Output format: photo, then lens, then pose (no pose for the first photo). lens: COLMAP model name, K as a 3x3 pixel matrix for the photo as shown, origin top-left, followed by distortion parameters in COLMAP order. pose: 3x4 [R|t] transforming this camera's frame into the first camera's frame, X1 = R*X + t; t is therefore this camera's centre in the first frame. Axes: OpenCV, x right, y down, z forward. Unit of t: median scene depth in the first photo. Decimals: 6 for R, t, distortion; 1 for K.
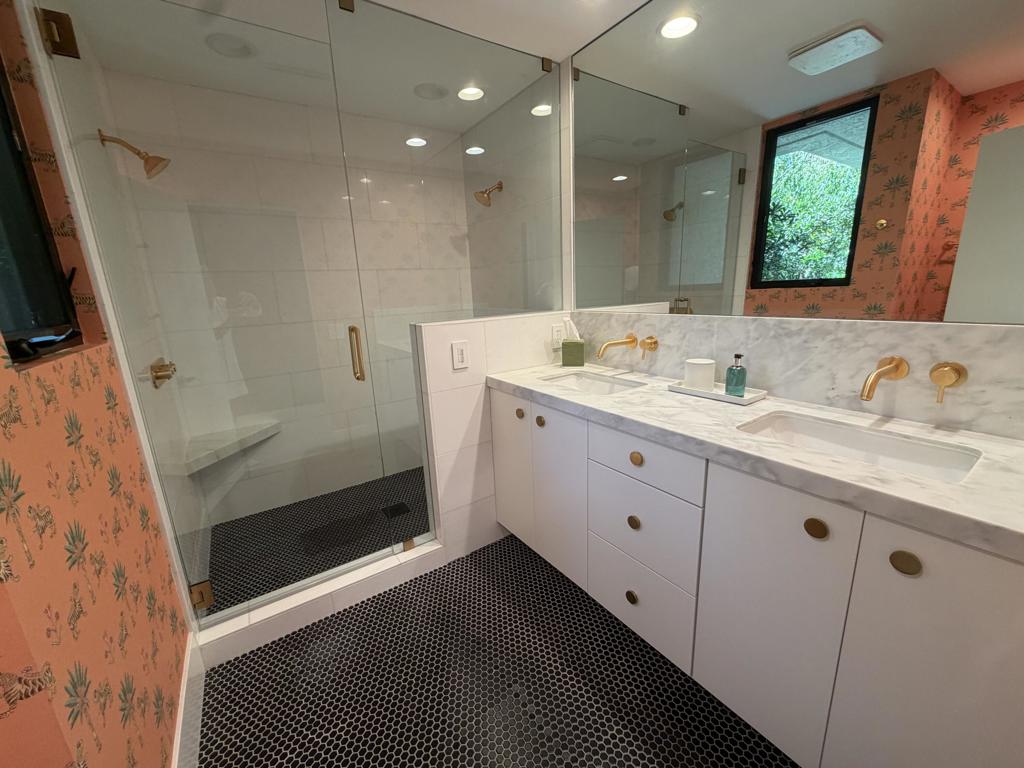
lens RADIAL K [[410.1, 0, 509.2], [0, 410.1, 387.1], [0, 0, 1]] dist [0.002401, -0.000534]
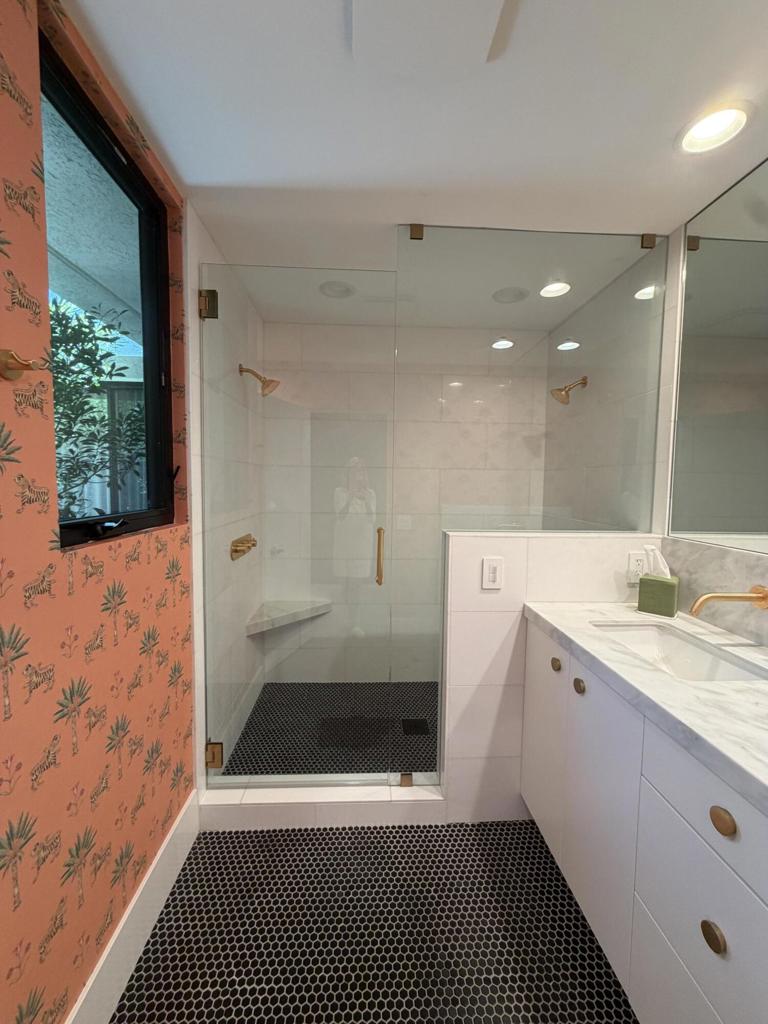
lens RADIAL K [[410.1, 0, 383.3], [0, 410.1, 508.7], [0, 0, 1]] dist [0.002401, -0.000534]
pose [[0.854206, 0.091506, -0.511819, 0.107716], [-0.173270, 0.978220, -0.114291, -0.070753], [0.490213, 0.186311, 0.851457, 0.134094]]
